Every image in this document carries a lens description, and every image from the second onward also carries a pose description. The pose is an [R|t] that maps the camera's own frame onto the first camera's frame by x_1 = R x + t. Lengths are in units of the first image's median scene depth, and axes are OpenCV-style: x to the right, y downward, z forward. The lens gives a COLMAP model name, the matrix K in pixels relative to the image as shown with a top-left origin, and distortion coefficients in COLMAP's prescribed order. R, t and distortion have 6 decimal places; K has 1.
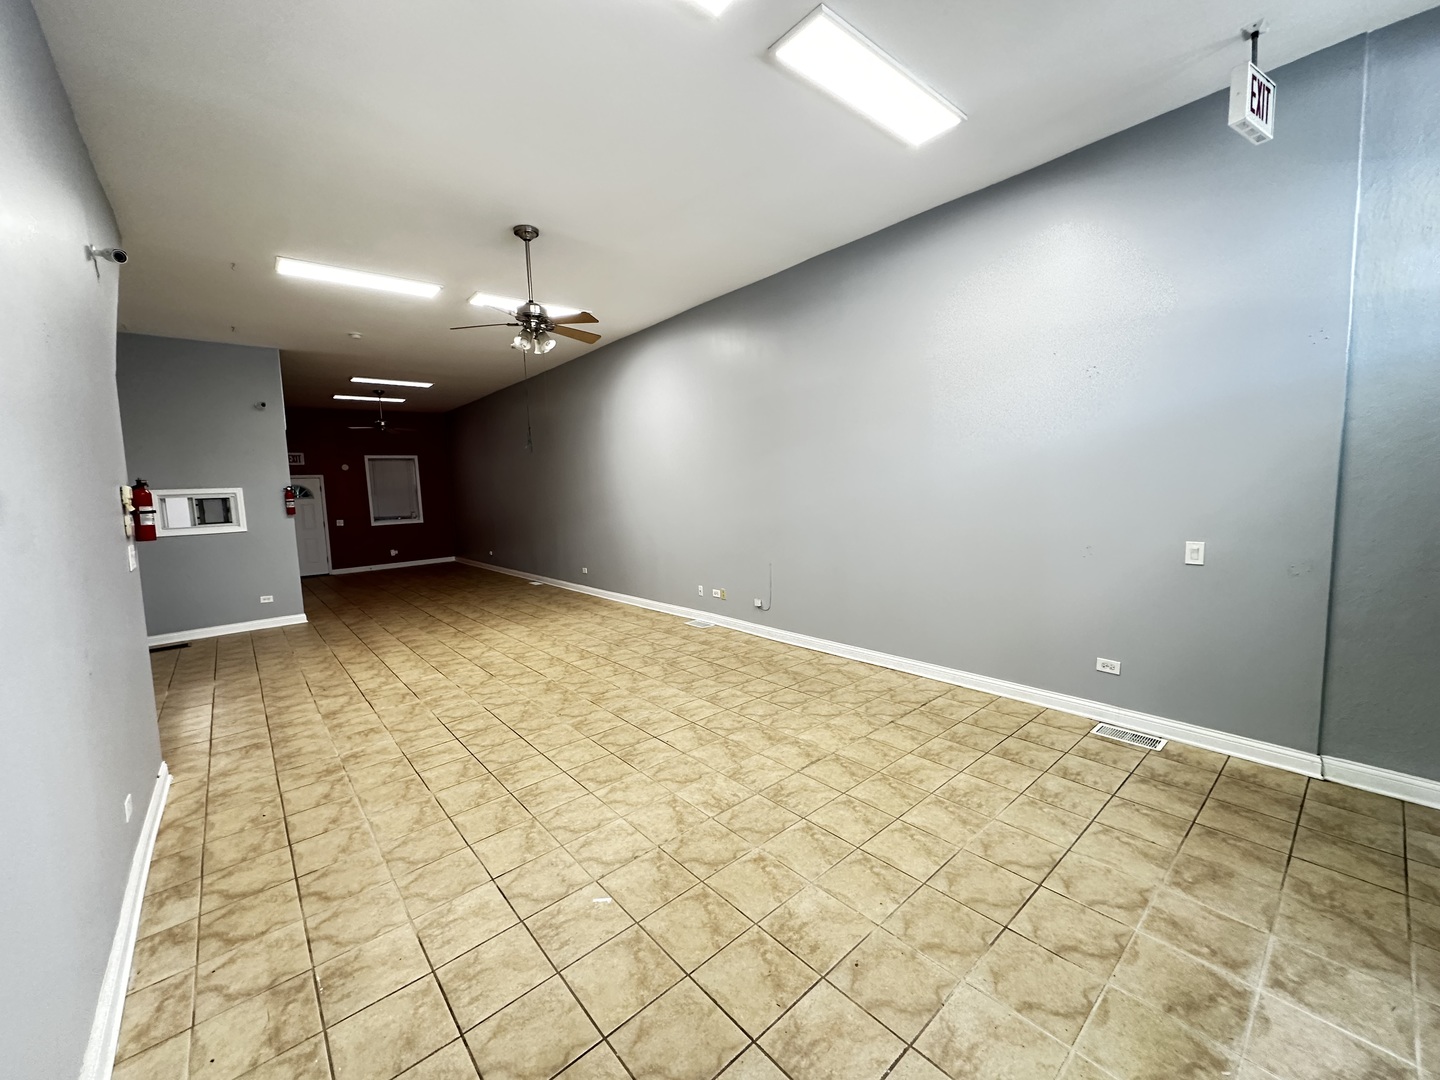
lens RADIAL K [[572.0, 0, 717.4], [0, 572.0, 538.6], [0, 0, 1]] dist [-0.003872, 0.000937]
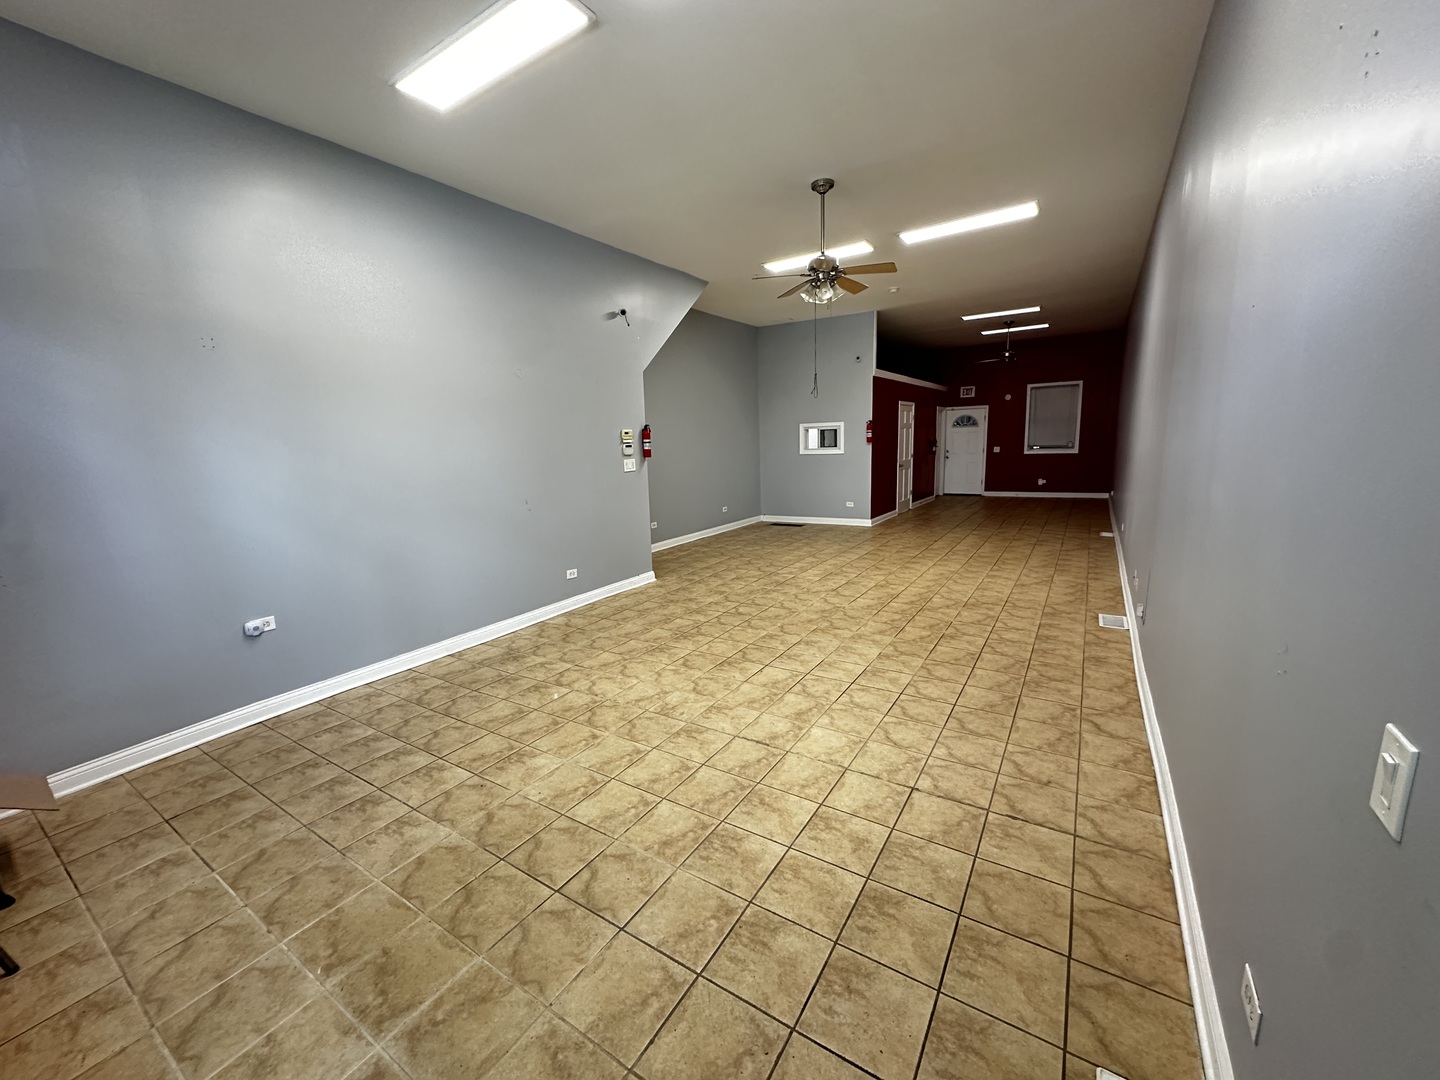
lens RADIAL K [[572.0, 0, 717.4], [0, 572.0, 538.6], [0, 0, 1]] dist [-0.003872, 0.000937]
pose [[0.282265, 0.193118, -0.939698, 0.713794], [-0.065100, 0.981127, 0.182078, -0.070788], [0.957125, 0.009781, 0.289510, 0.498176]]
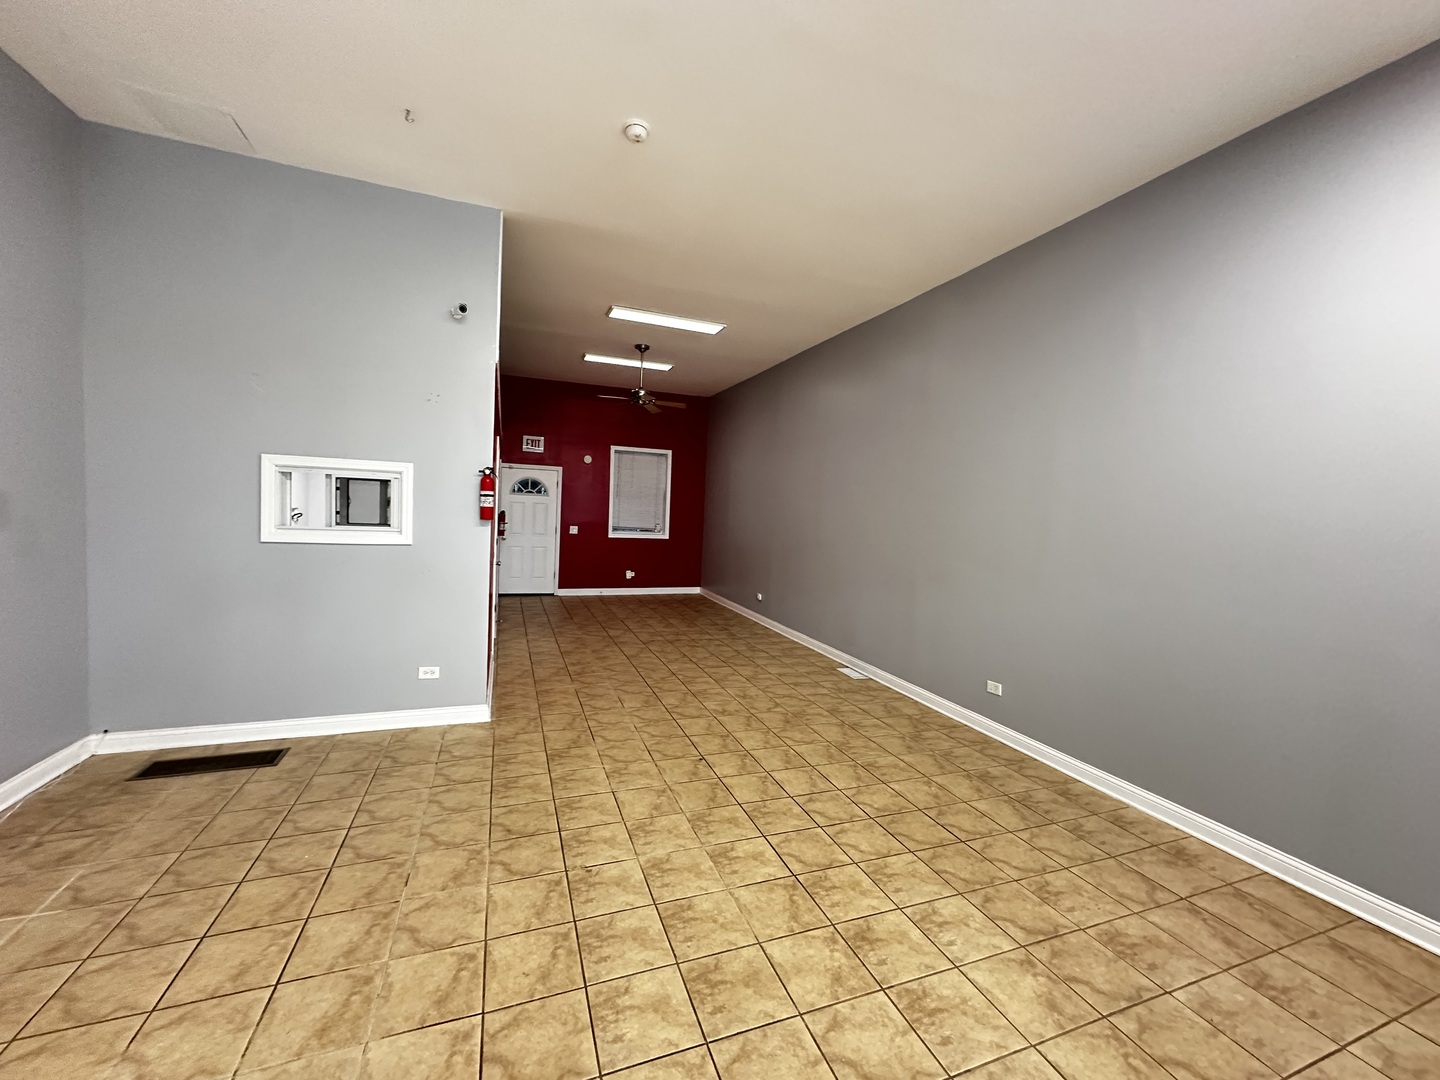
lens RADIAL K [[572.0, 0, 717.4], [0, 572.0, 538.6], [0, 0, 1]] dist [-0.003872, 0.000937]
pose [[0.934821, 0.100096, -0.340720, -0.610442], [-0.113320, 0.993375, -0.019082, -0.066232], [0.336553, 0.056449, 0.939971, 0.966511]]
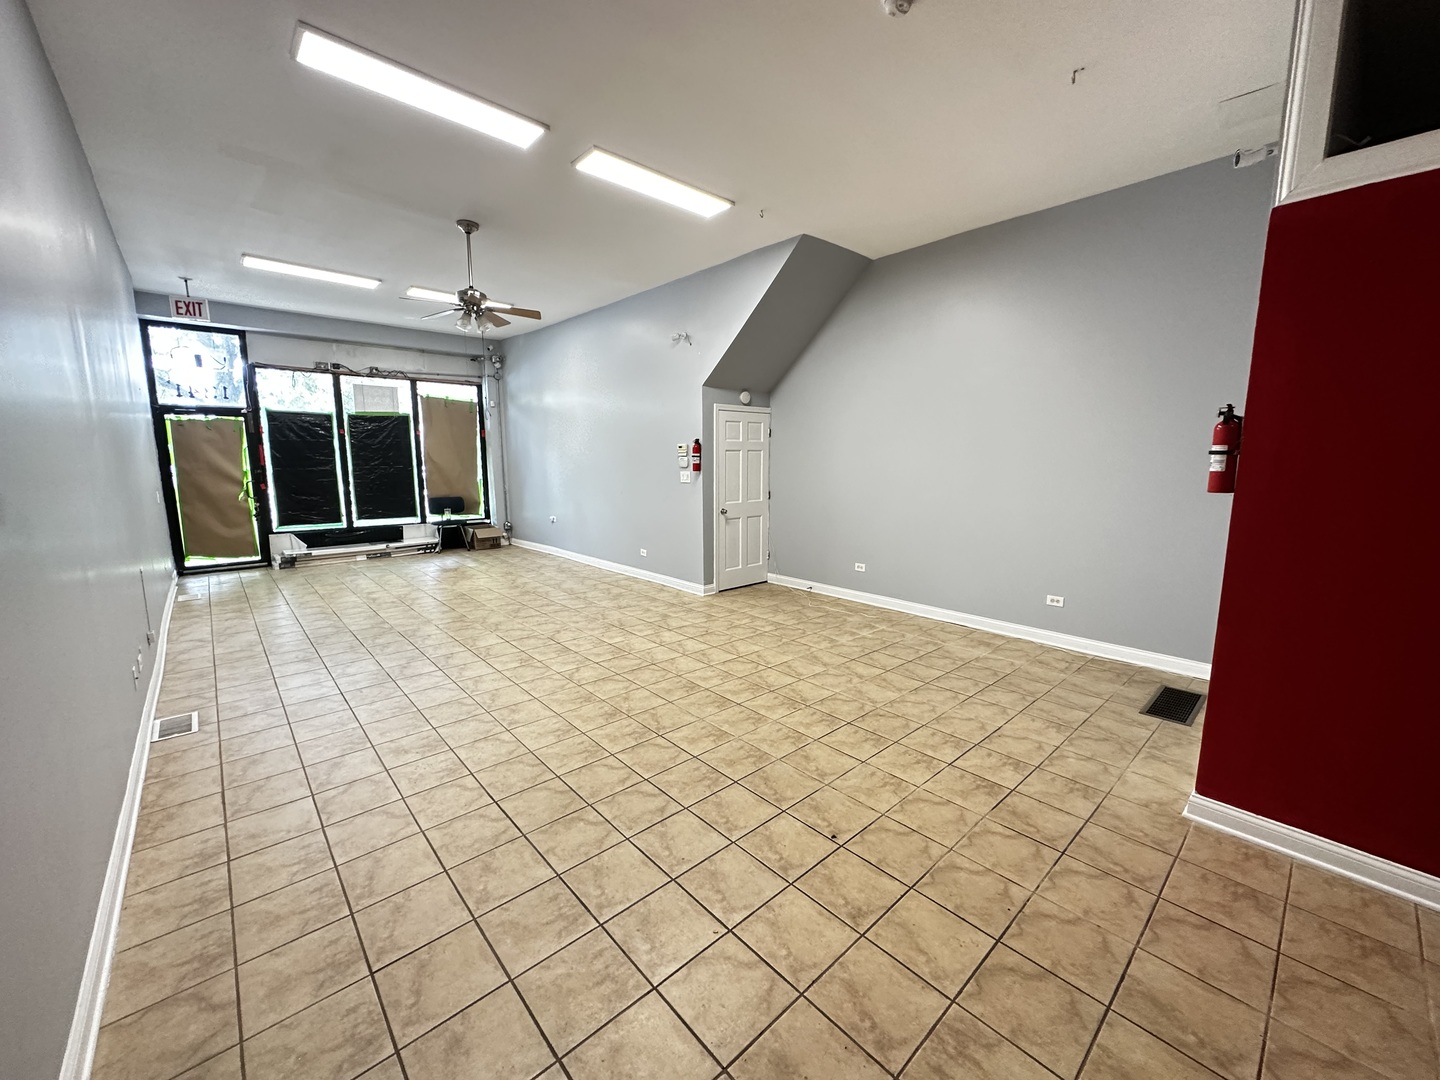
lens RADIAL K [[572.0, 0, 717.4], [0, 572.0, 538.6], [0, 0, 1]] dist [-0.003872, 0.000937]
pose [[-0.999101, 0.039565, -0.015239, -0.773555], [0.034831, 0.970875, 0.237041, -0.174822], [0.024173, 0.236297, -0.971380, 2.216448]]
